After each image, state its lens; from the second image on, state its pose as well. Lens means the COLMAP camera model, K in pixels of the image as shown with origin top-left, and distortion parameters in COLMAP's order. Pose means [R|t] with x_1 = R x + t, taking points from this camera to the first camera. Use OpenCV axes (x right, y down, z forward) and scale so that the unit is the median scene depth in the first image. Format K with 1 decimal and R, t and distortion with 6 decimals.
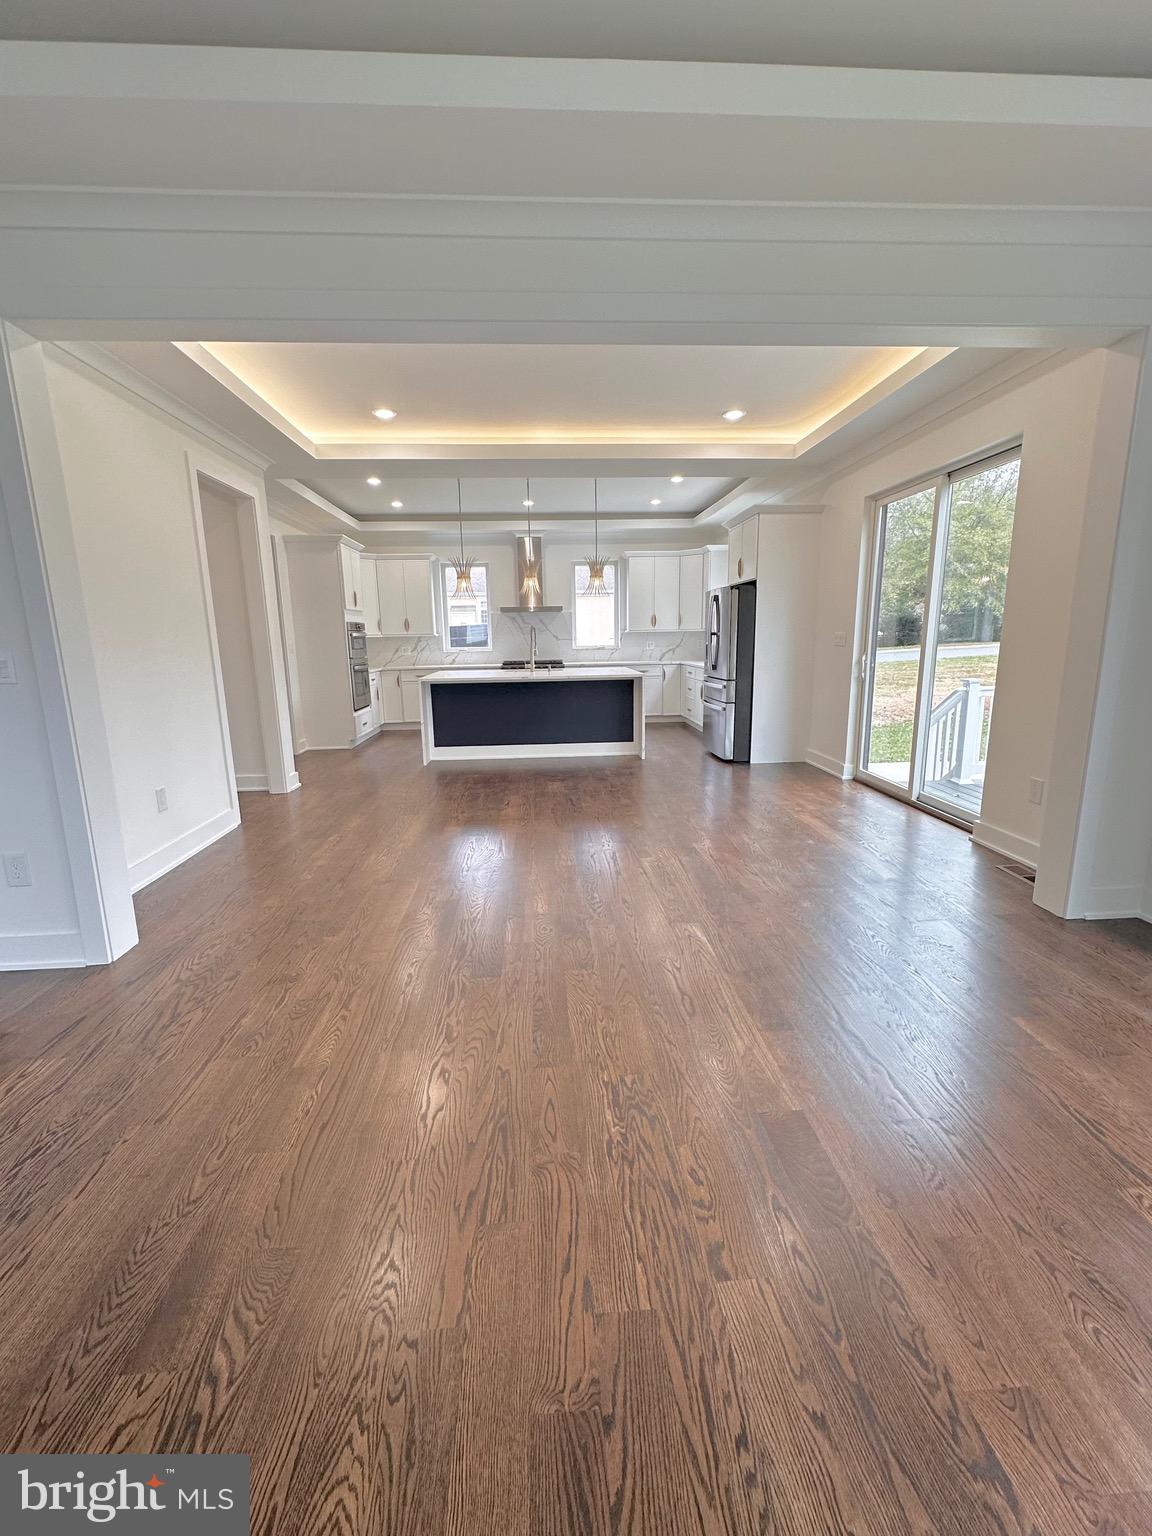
lens RADIAL K [[644.7, 0, 570.4], [0, 644.7, 761.6], [0, 0, 1]] dist [0.001015, 0.000089]
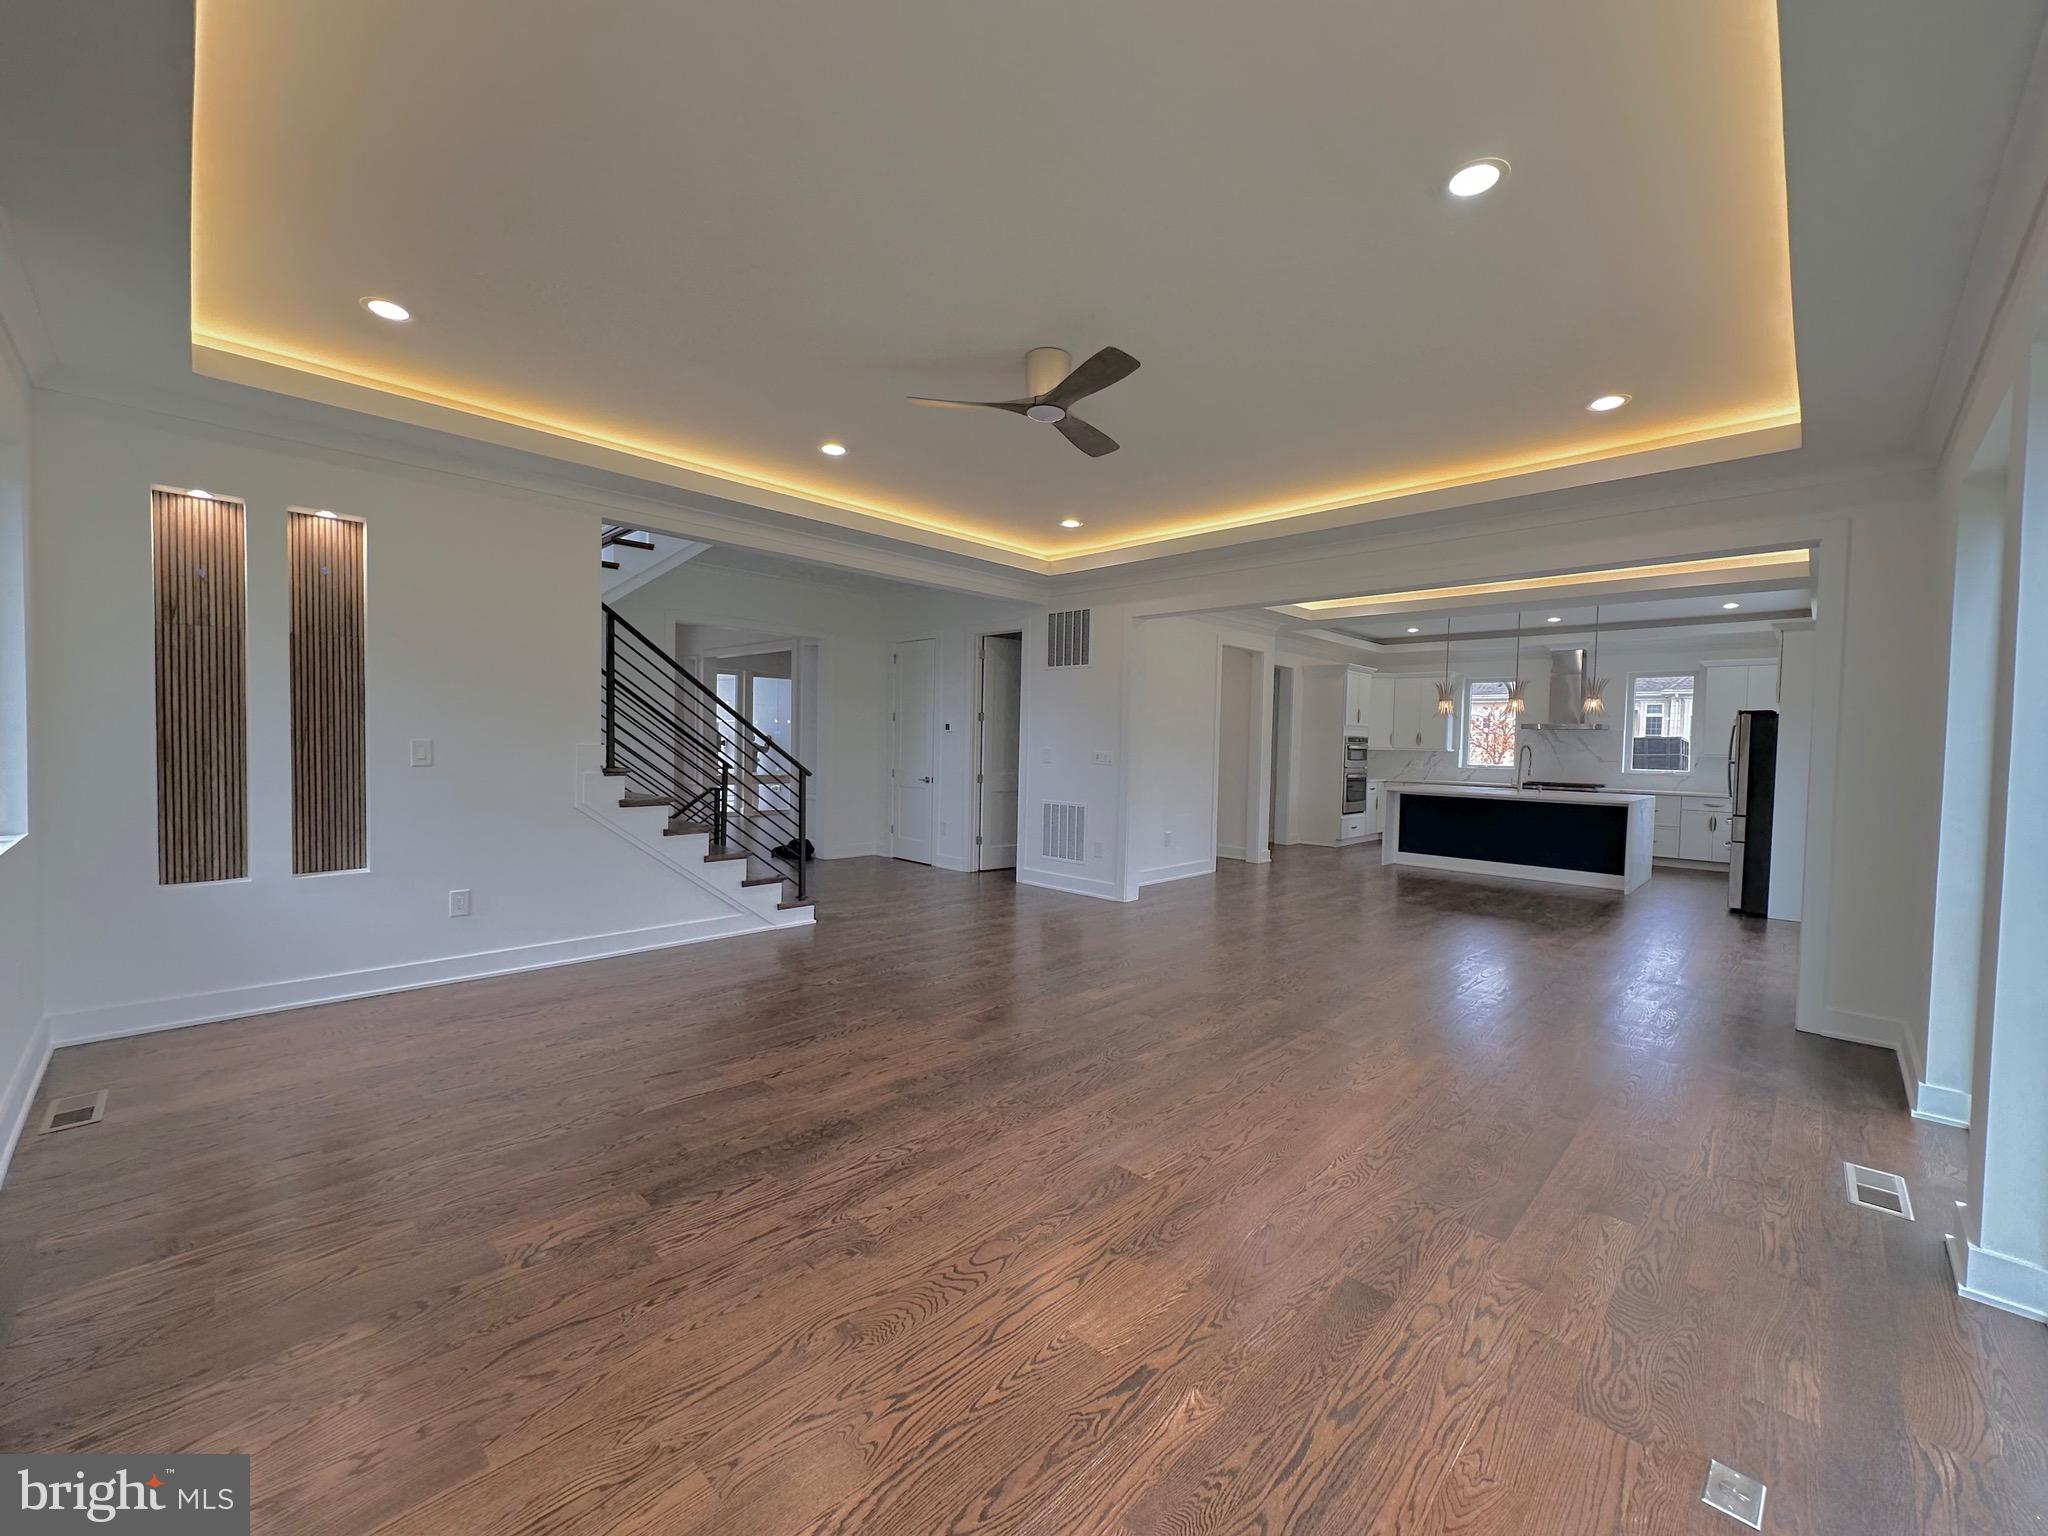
lens RADIAL K [[816.4, 0, 1018.8], [0, 816.4, 761.3], [0, 0, 1]] dist [-0.002163, 0.000029]
pose [[0.671348, 0.050598, -0.739413, 0.334064], [-0.172917, 0.980827, -0.089882, 0.056426], [0.720688, 0.188199, 0.667226, -0.369482]]
